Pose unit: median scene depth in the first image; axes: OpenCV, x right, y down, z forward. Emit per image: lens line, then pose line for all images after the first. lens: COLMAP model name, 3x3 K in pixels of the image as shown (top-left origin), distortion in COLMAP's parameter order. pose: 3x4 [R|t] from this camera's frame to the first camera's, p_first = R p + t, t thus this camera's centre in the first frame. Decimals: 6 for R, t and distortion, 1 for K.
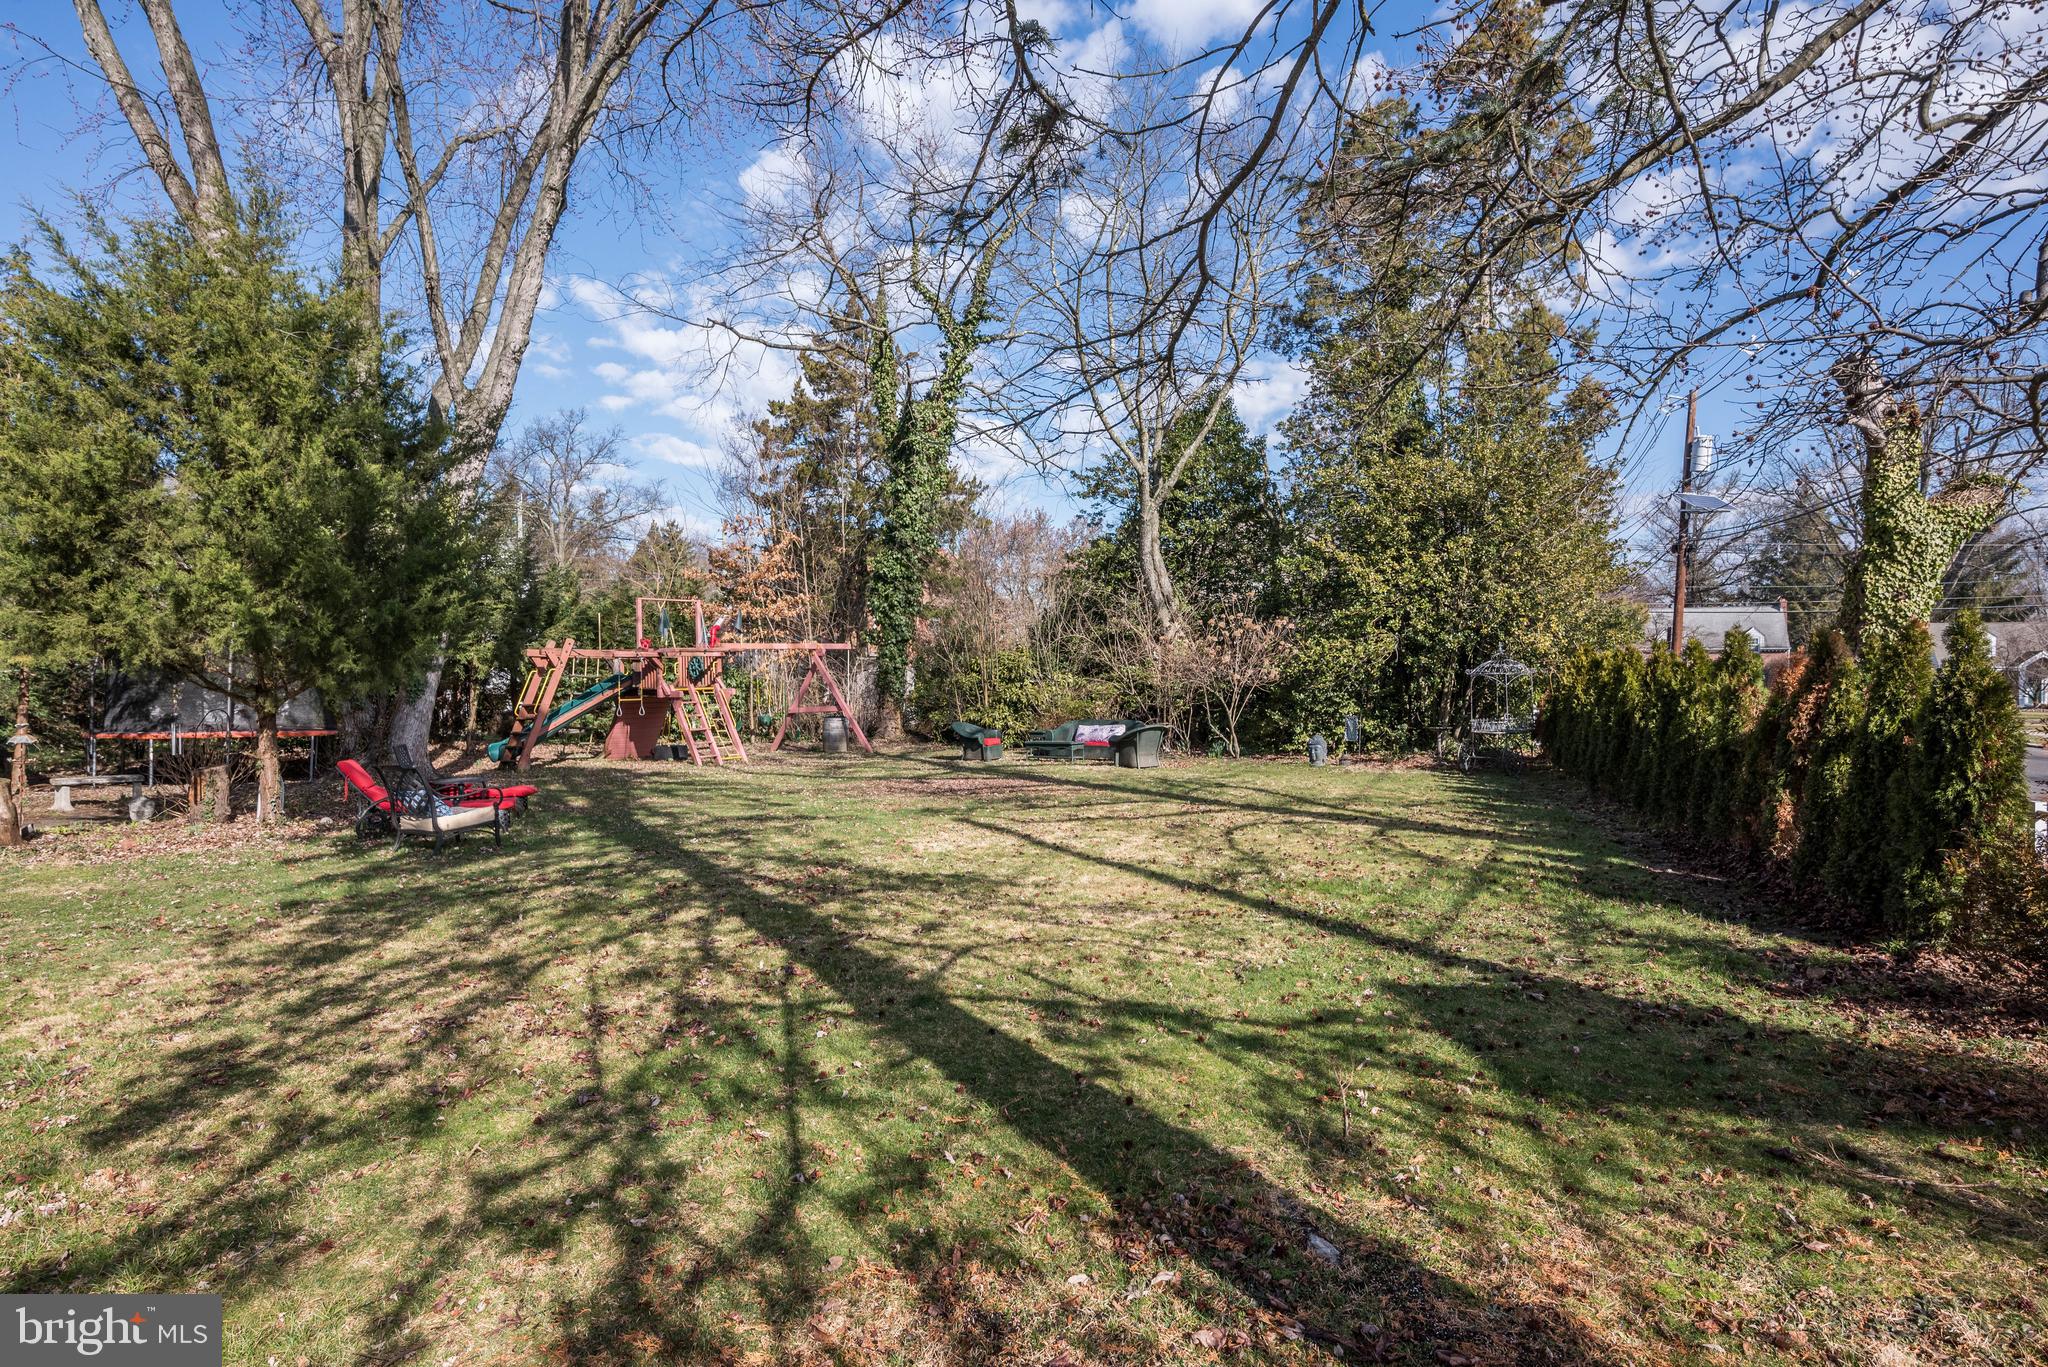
lens RADIAL K [[1039.5, 0, 1020.1], [0, 1039.5, 681.1], [0, 0, 1]] dist [0.005309, 0.000737]
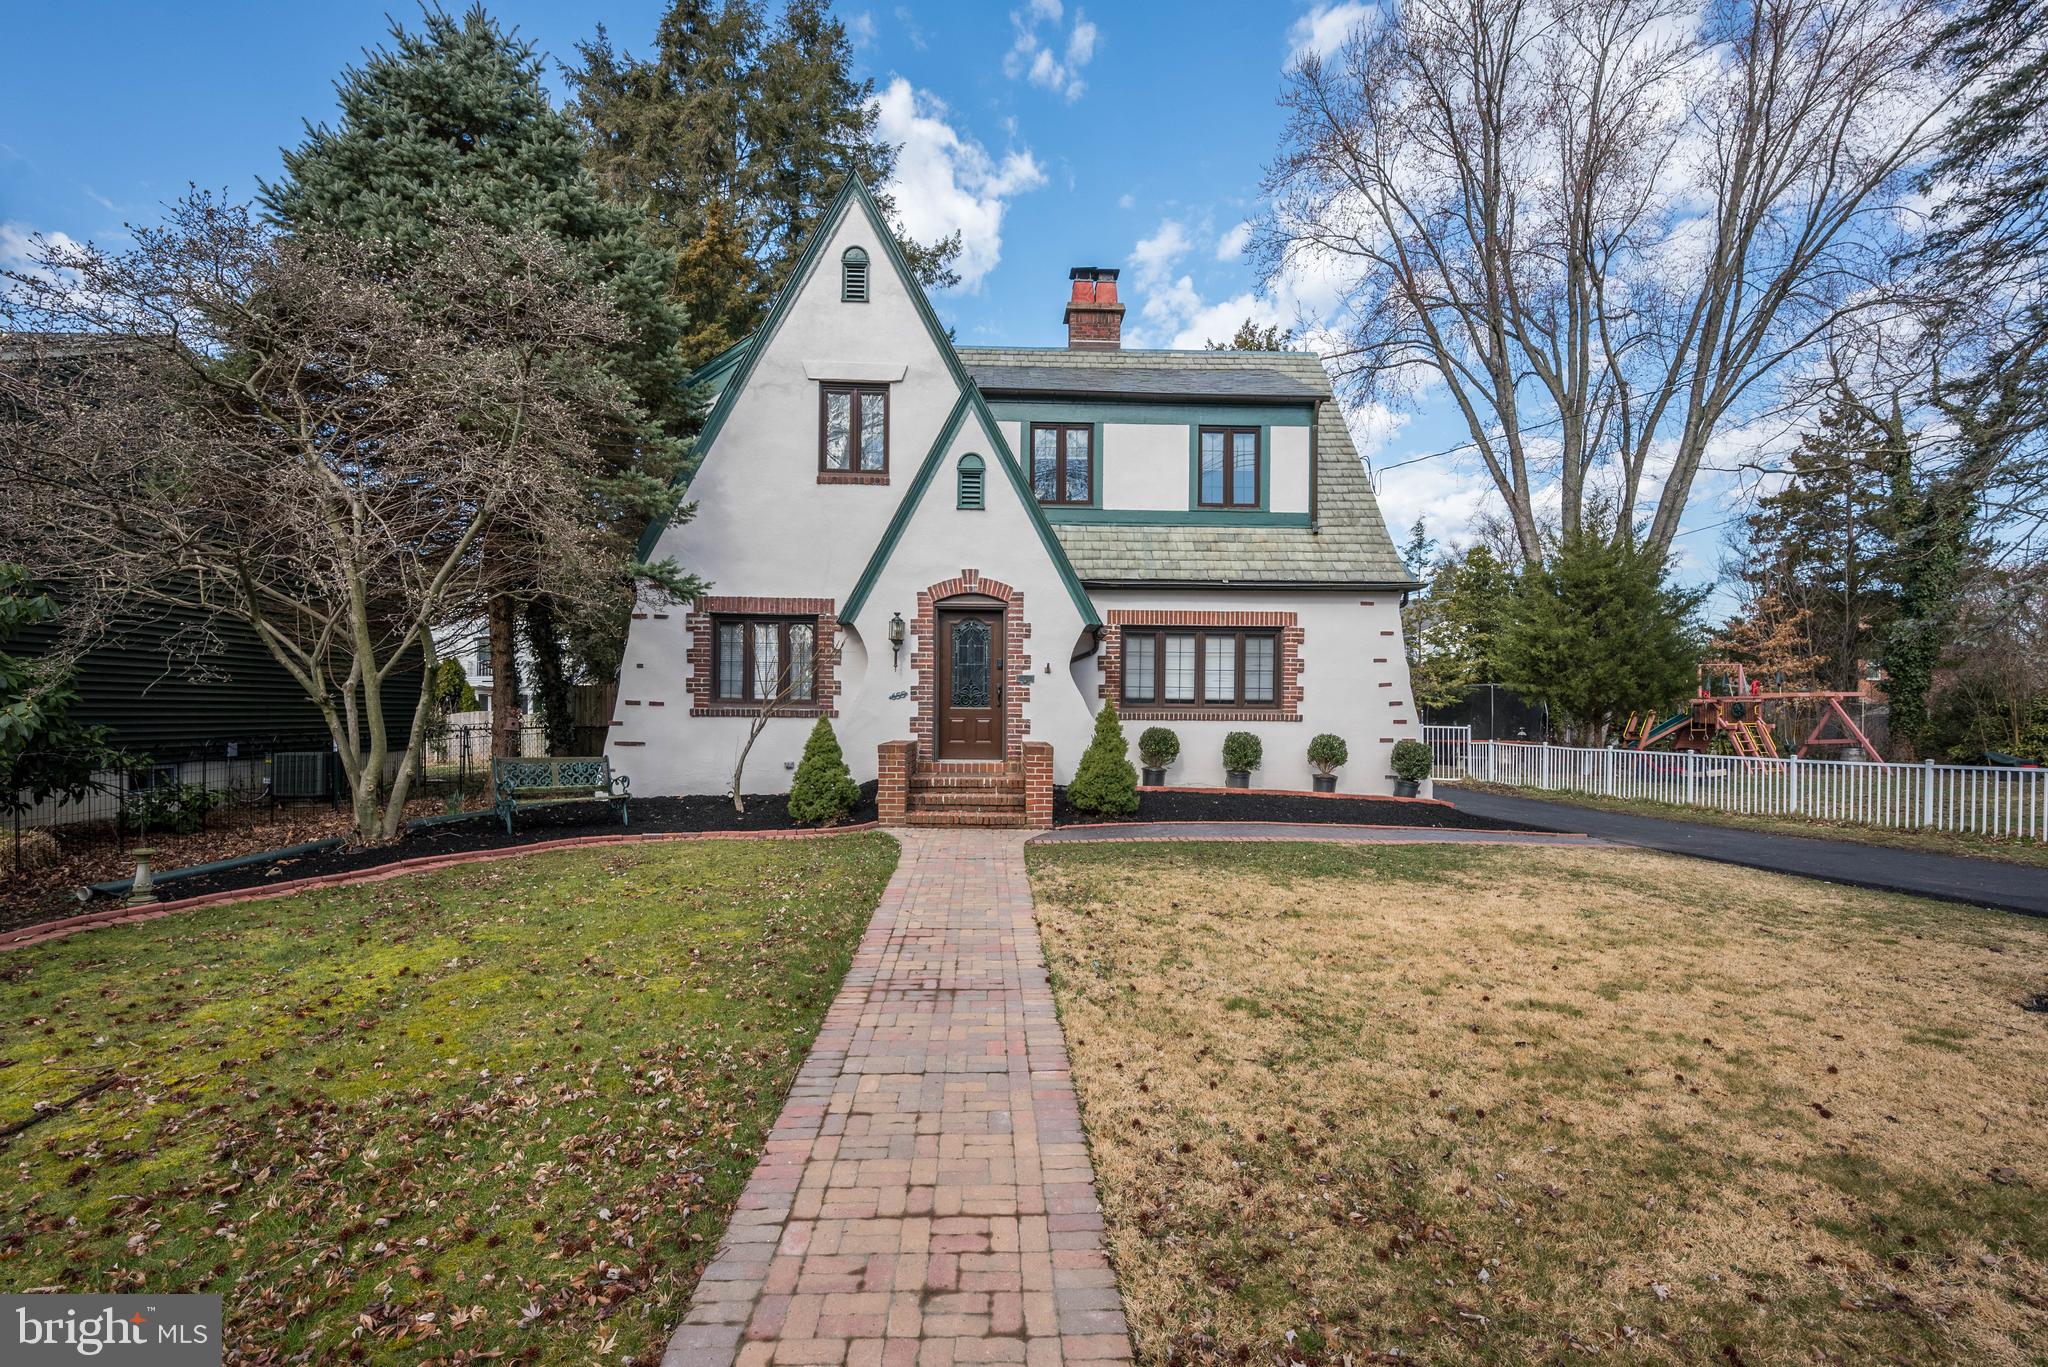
lens RADIAL K [[883.0, 0, 1108.6], [0, 883.0, 717.9], [0, 0, 1]] dist [-0.000905, -0.000388]
pose [[0.685211, 0.006258, -0.728317, -0.021929], [-0.013801, 0.999895, -0.004393, 0.038859], [0.728213, 0.013061, 0.685226, -1.229646]]
